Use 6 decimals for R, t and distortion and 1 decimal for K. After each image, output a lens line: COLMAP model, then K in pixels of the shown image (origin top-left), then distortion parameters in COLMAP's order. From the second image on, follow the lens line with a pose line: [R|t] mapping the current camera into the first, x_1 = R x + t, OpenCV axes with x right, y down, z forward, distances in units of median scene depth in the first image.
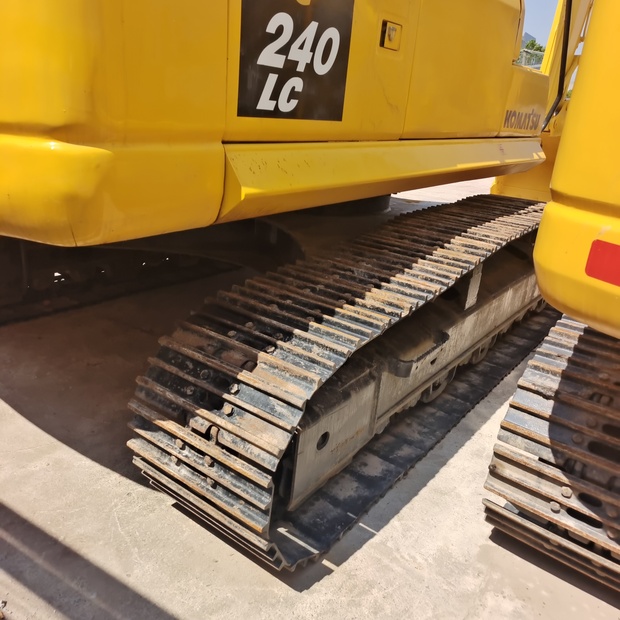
lens RADIAL K [[568.5, 0, 312.5], [0, 568.5, 310.0], [0, 0, 1]] dist [0.037104, 0.000000]
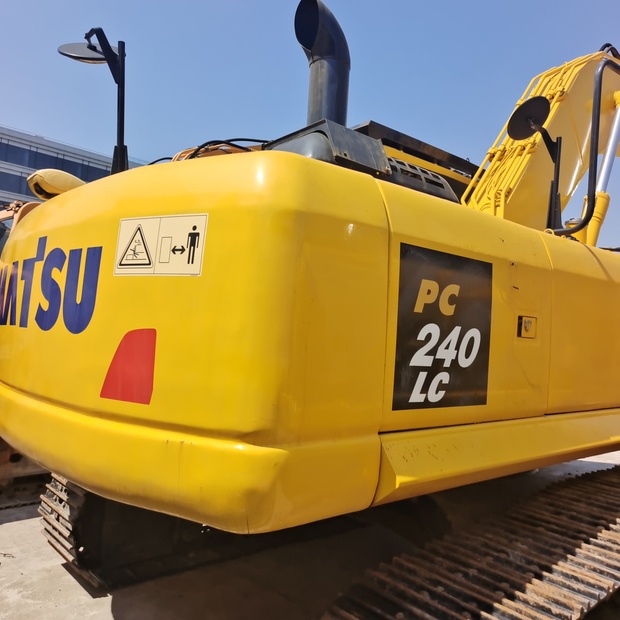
lens RADIAL K [[568.5, 0, 312.8], [0, 568.5, 307.1], [0, 0, 1]] dist [0.037104, 0.000000]
pose [[0.975132, -0.033445, -0.219086, -0.024913], [-0.056746, 0.917914, -0.392699, -0.060877], [0.214236, 0.395366, 0.893190, -0.091231]]
